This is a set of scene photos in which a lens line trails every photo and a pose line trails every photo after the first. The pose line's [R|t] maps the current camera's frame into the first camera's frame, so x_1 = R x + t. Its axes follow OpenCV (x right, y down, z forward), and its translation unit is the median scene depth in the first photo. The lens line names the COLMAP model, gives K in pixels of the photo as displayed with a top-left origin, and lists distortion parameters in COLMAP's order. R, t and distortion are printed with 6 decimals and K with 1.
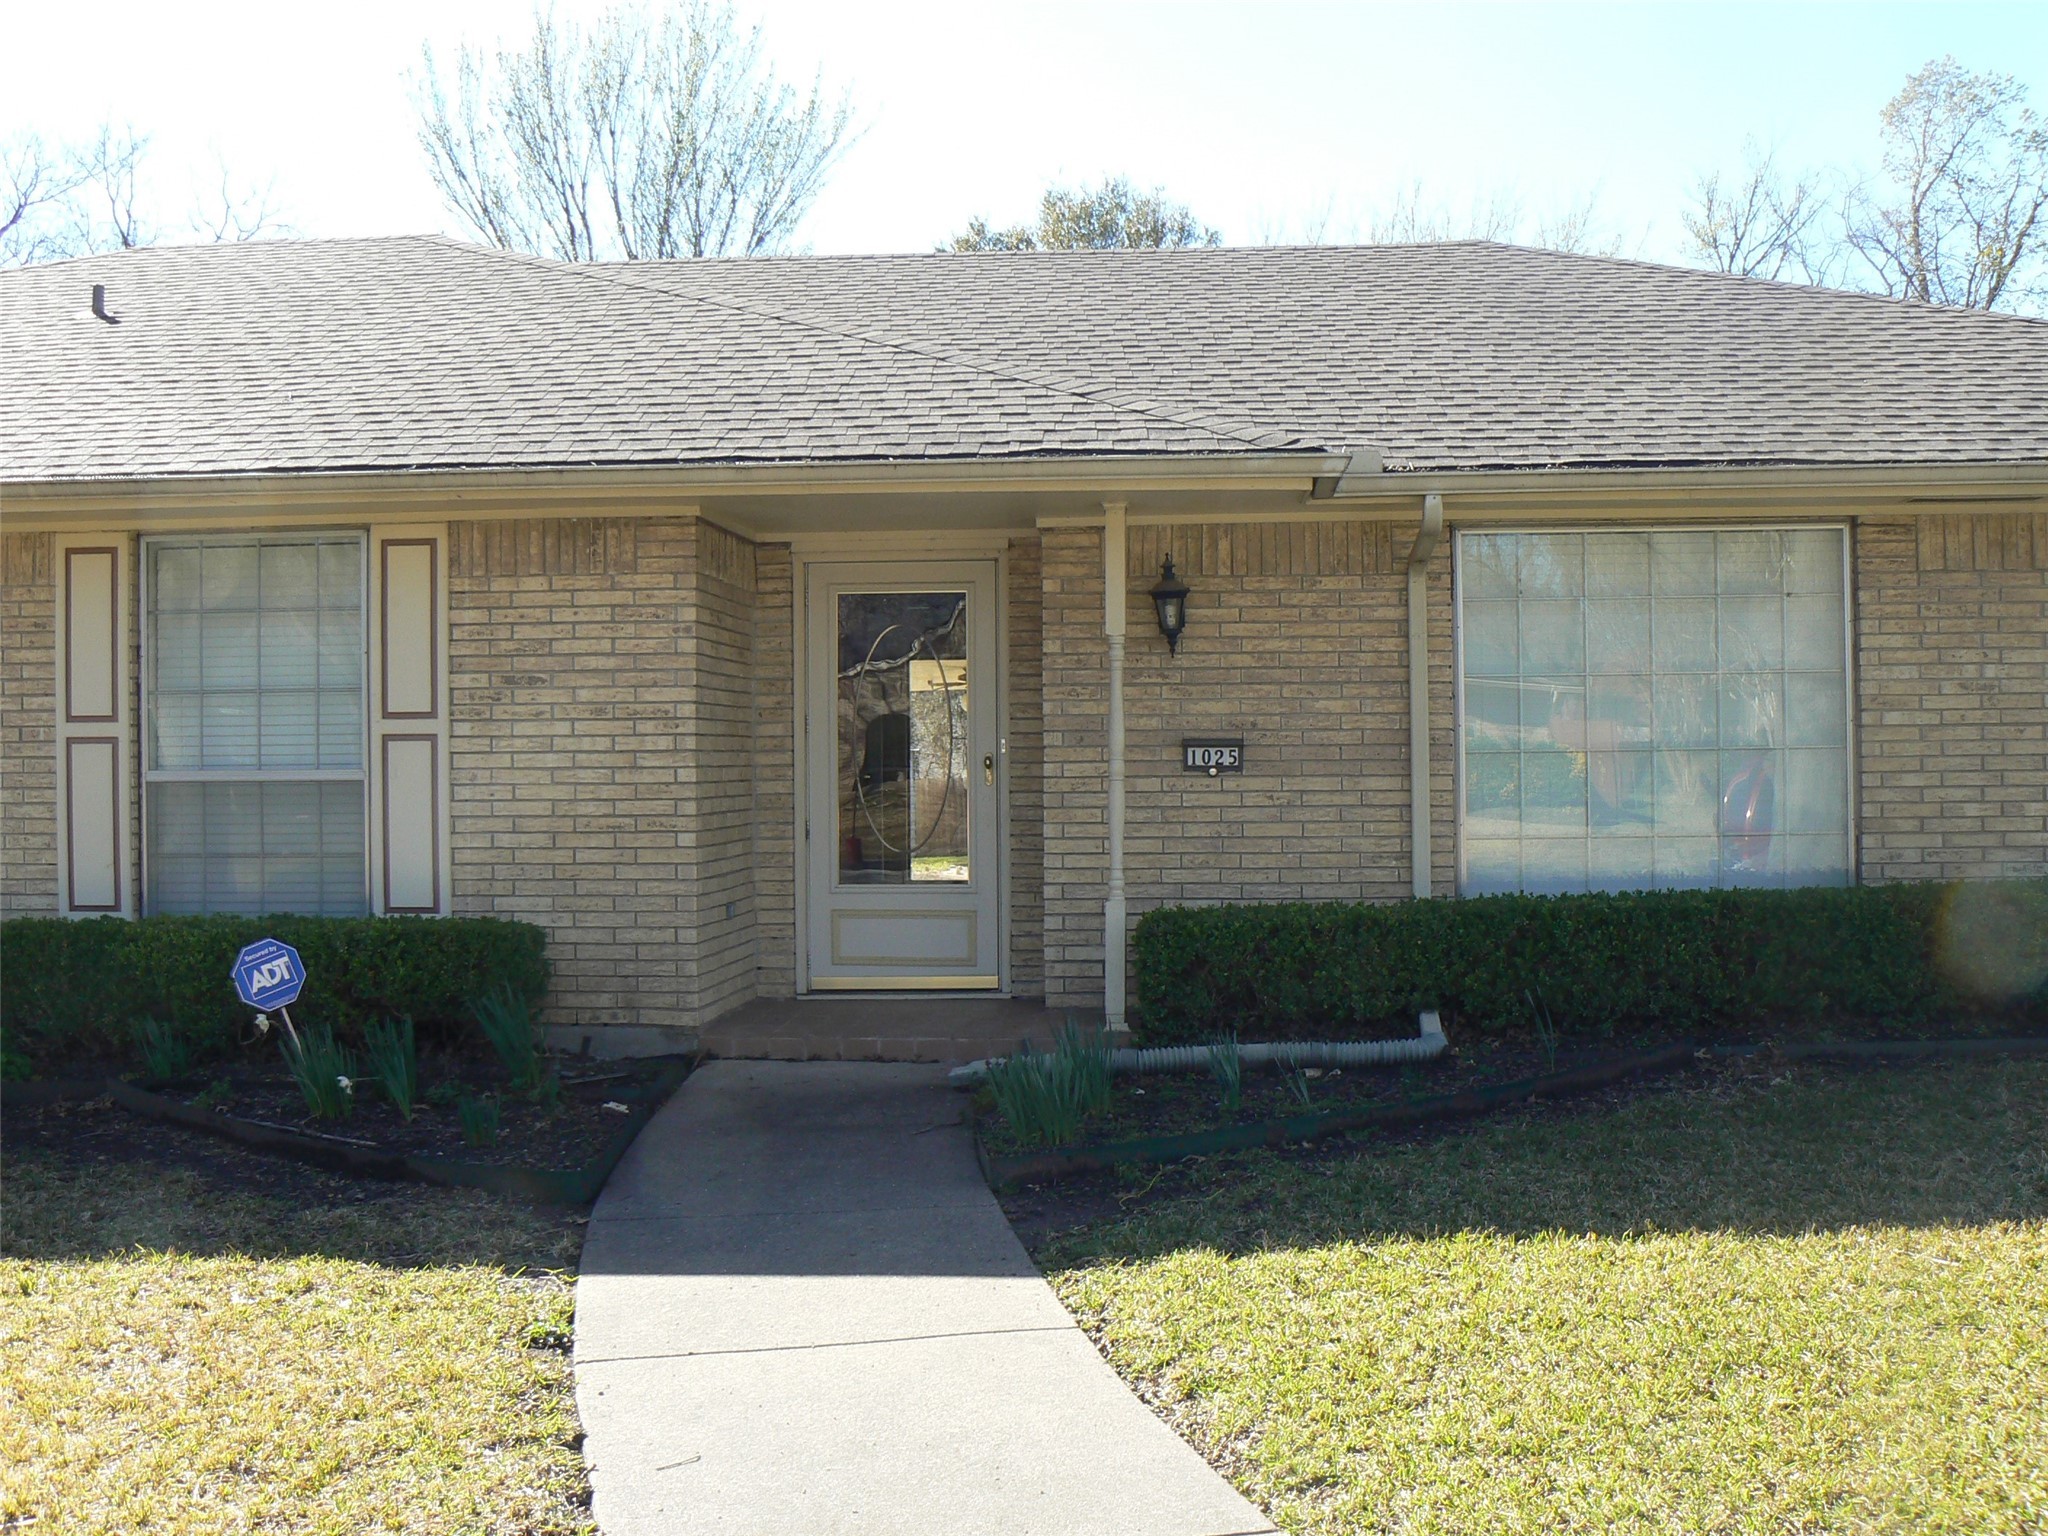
lens RADIAL K [[2188.5, 0, 1021.4], [0, 2188.5, 765.7], [0, 0, 1]] dist [-0.184534, 0.201739]
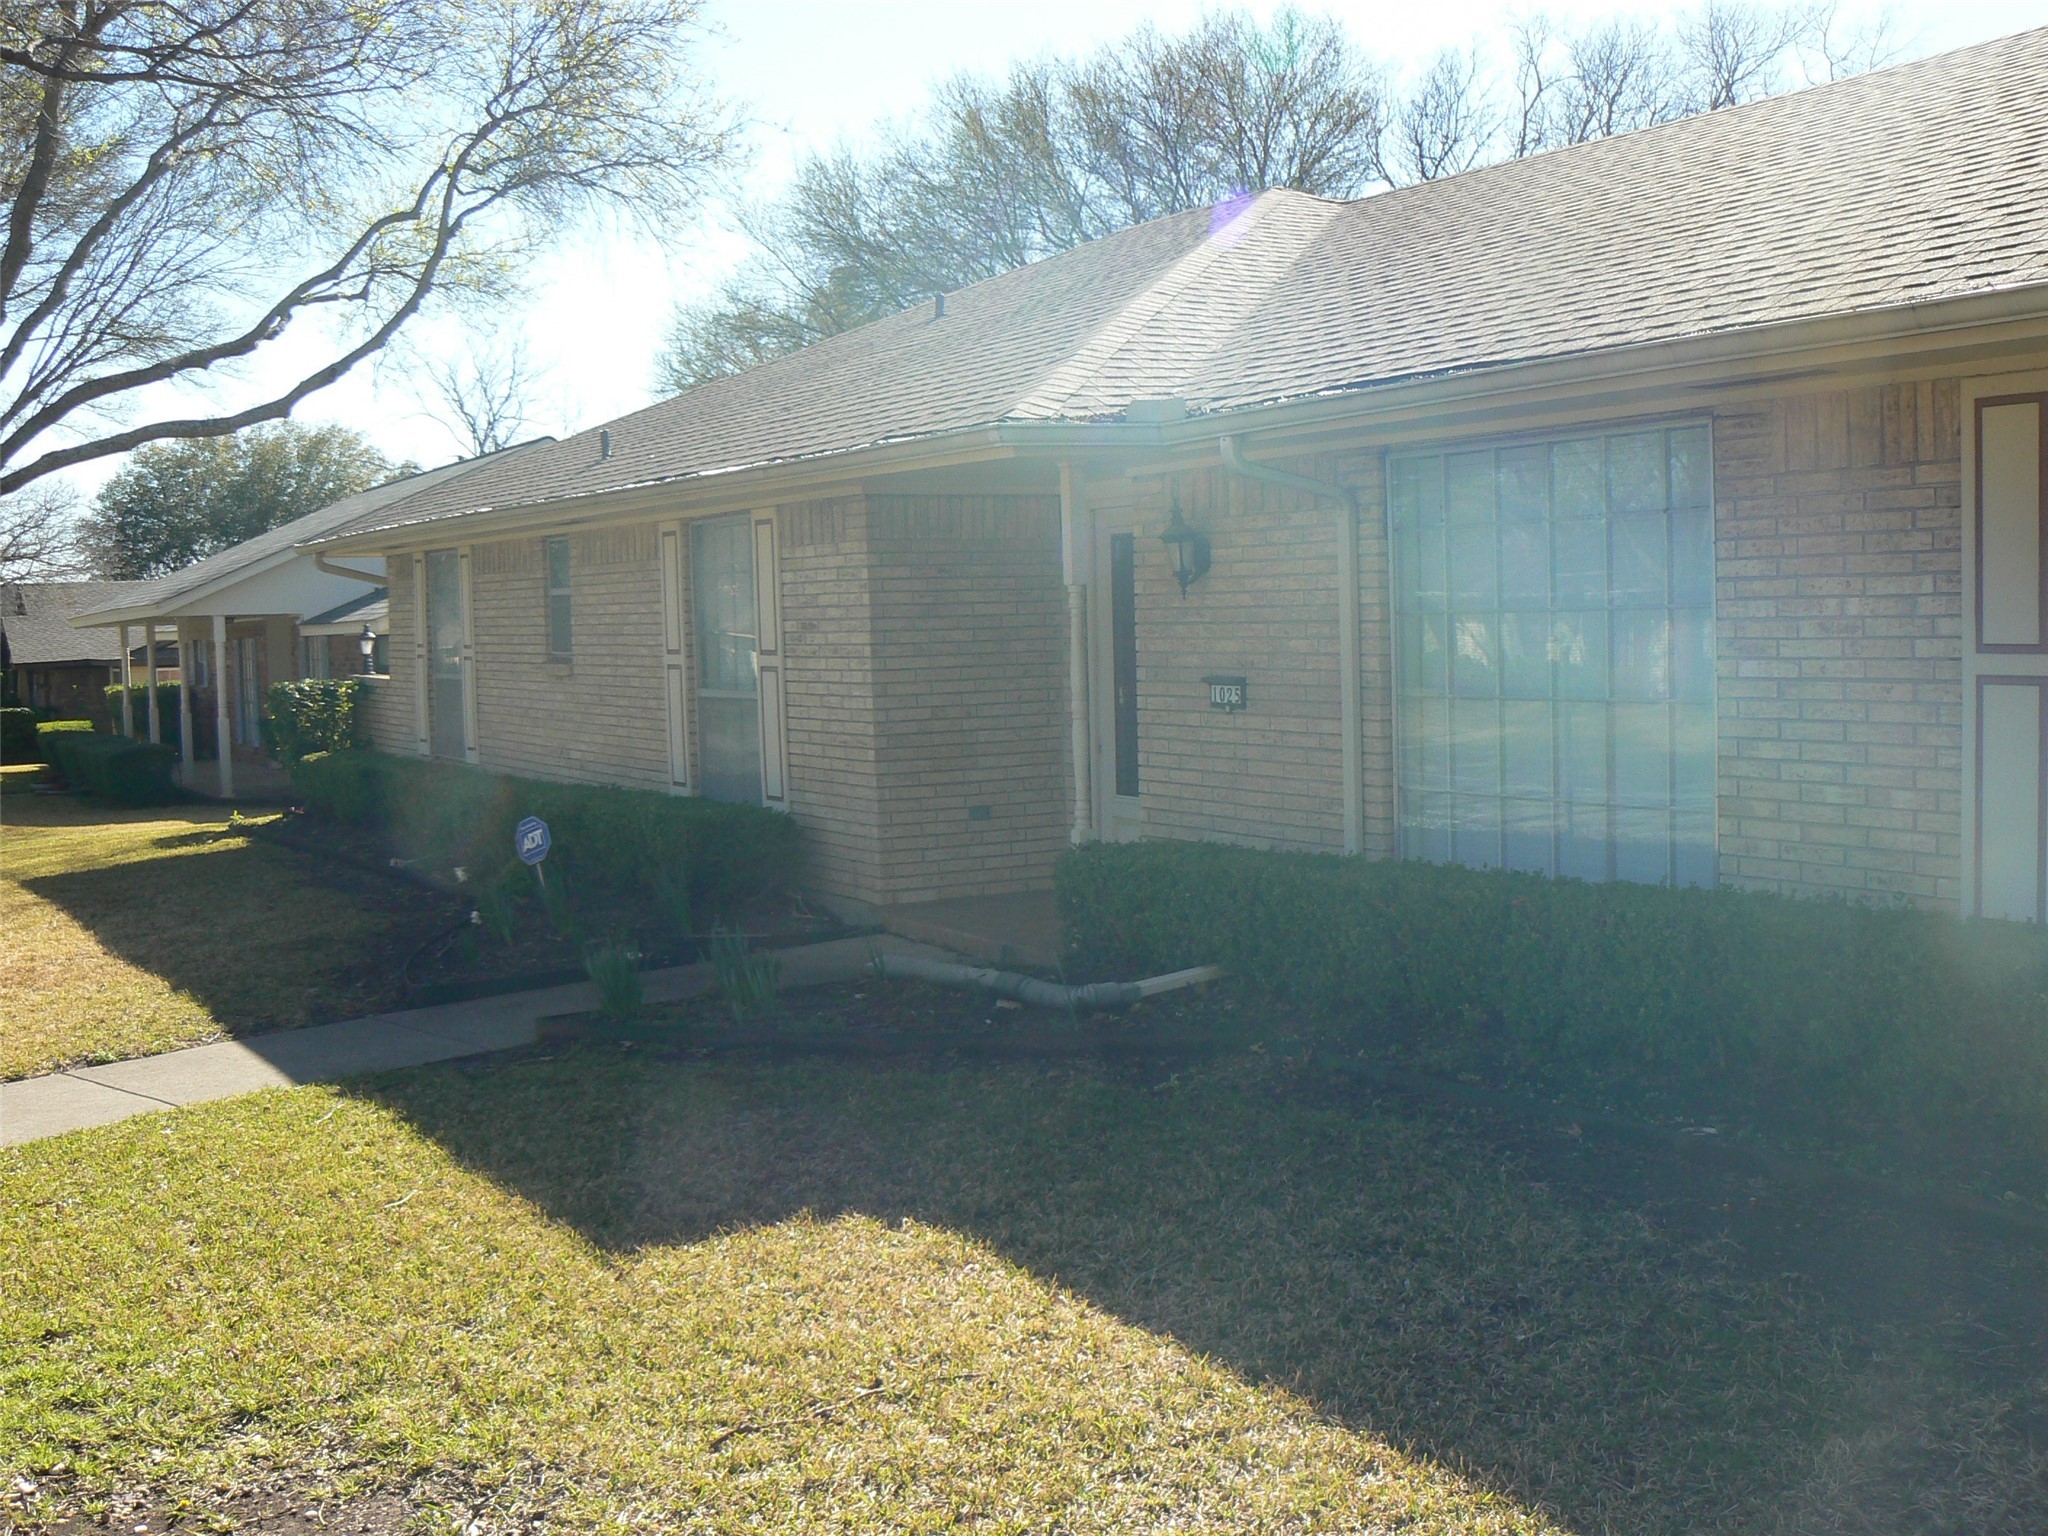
lens RADIAL K [[2188.5, 0, 1021.4], [0, 2188.5, 765.7], [0, 0, 1]] dist [-0.184534, 0.201739]
pose [[0.580002, 0.049810, -0.813091, 0.871287], [0.019386, 0.997002, 0.074905, -0.049594], [0.814384, -0.059208, 0.577298, 0.334352]]
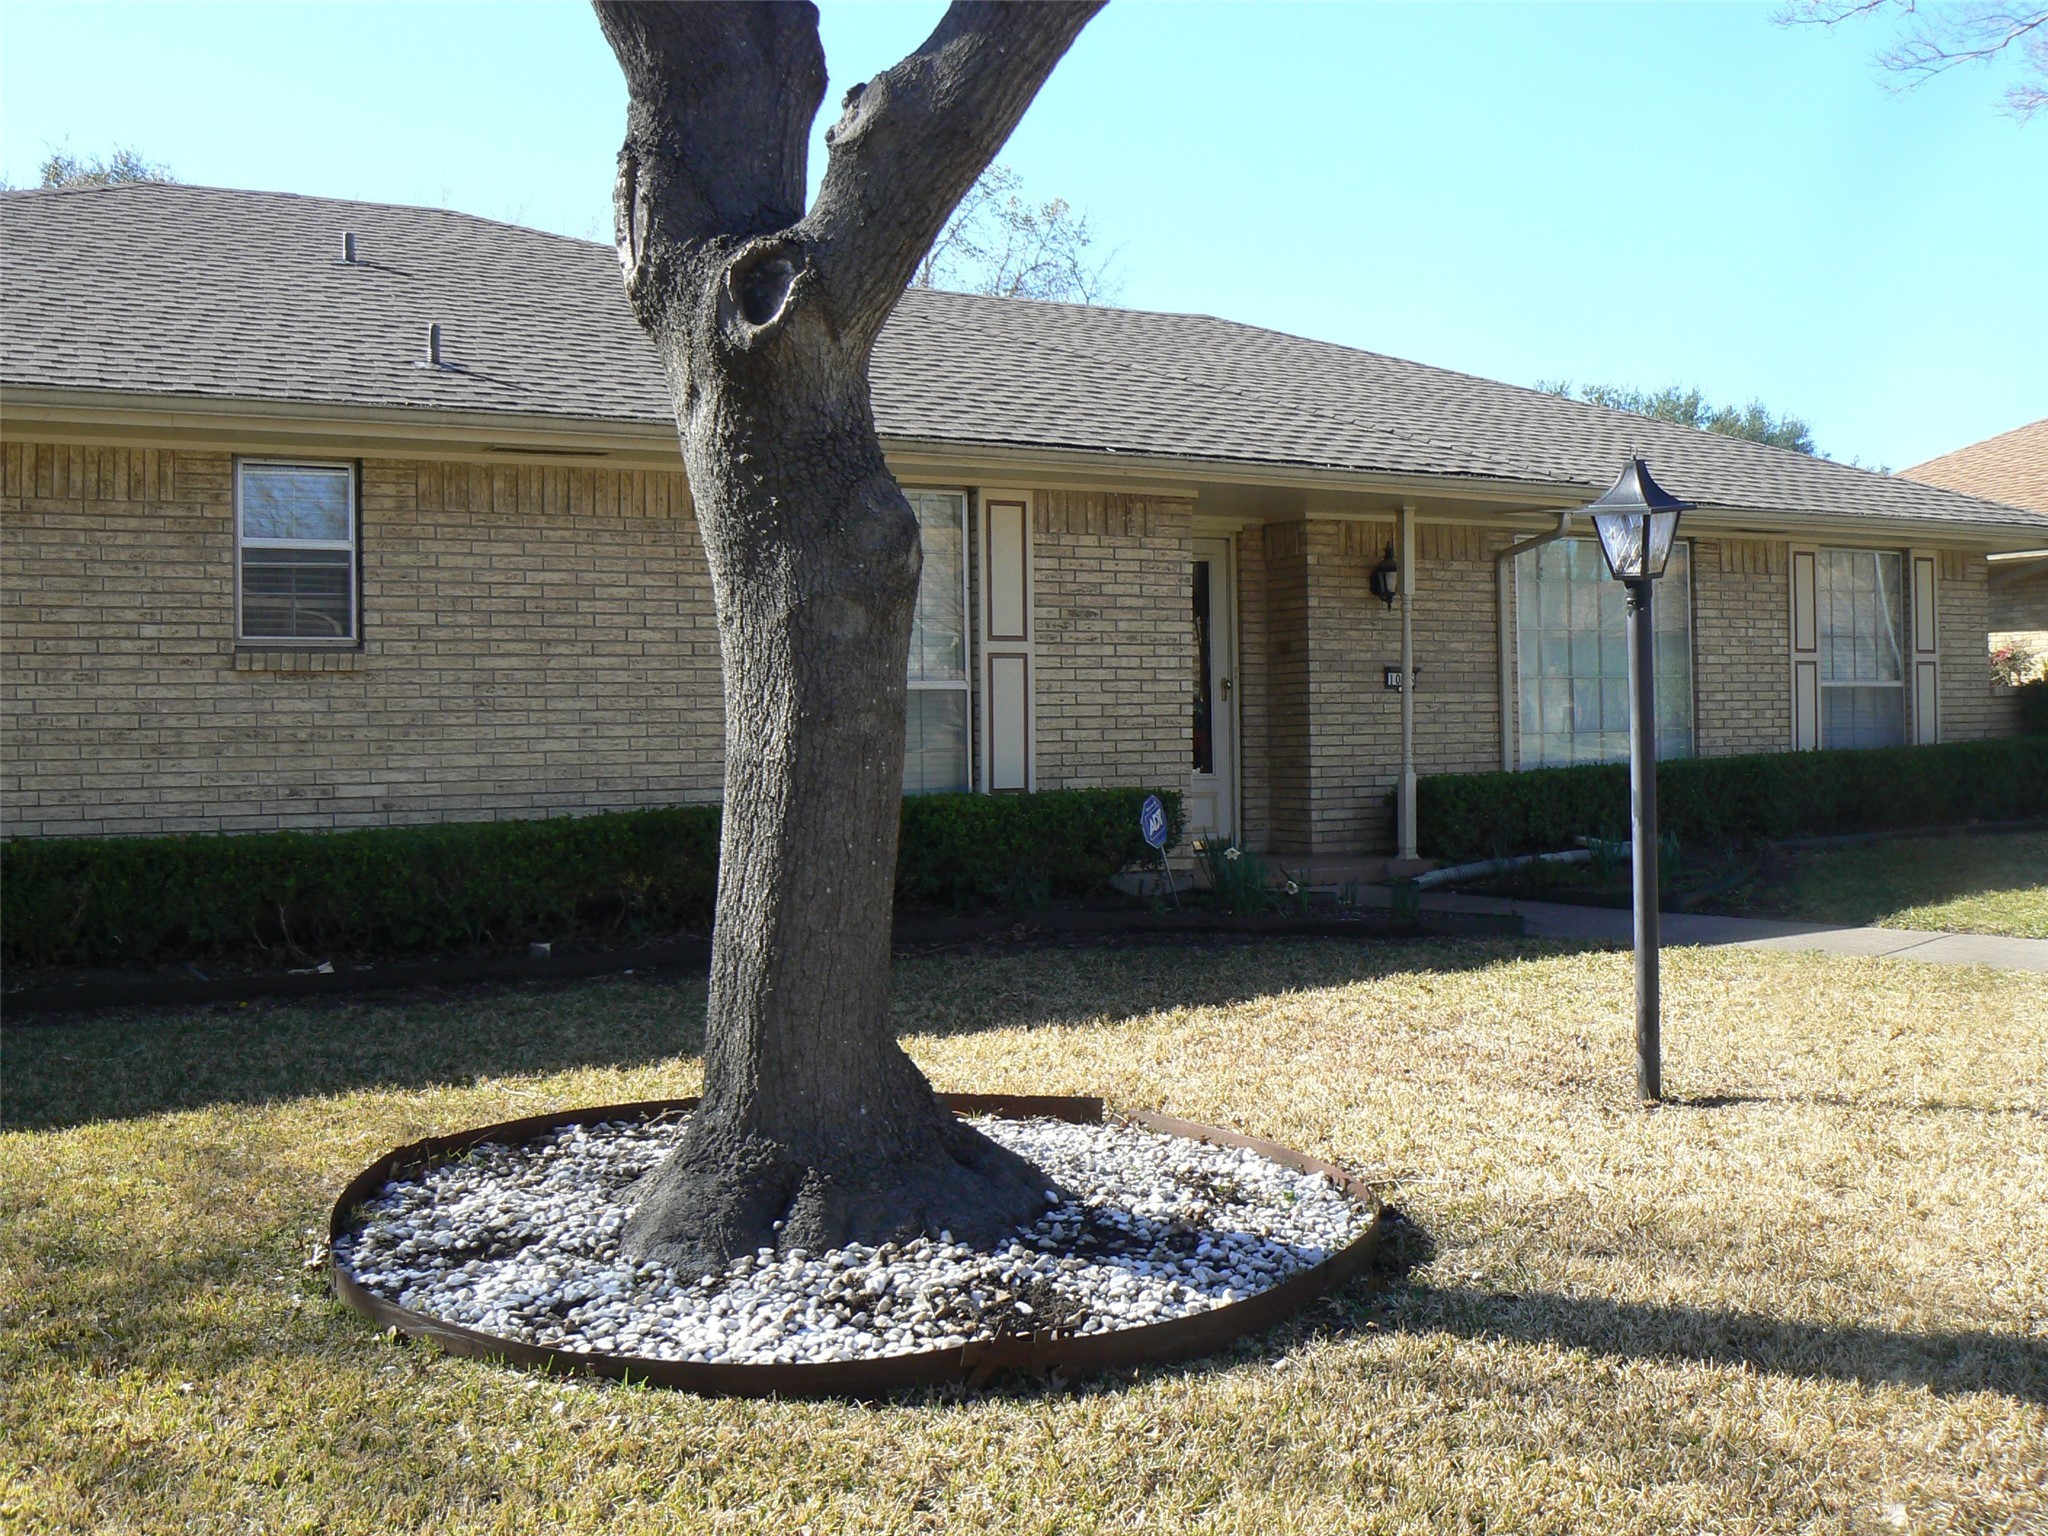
lens RADIAL K [[2201.2, 0, 1011.7], [0, 2201.2, 778.4], [0, 0, 1]] dist [-0.187114, 0.228410]
pose [[0.816303, -0.017728, 0.577351, -0.998779], [0.014167, 0.999843, 0.010671, 0.044145], [-0.577450, -0.000531, 0.816426, -0.063334]]
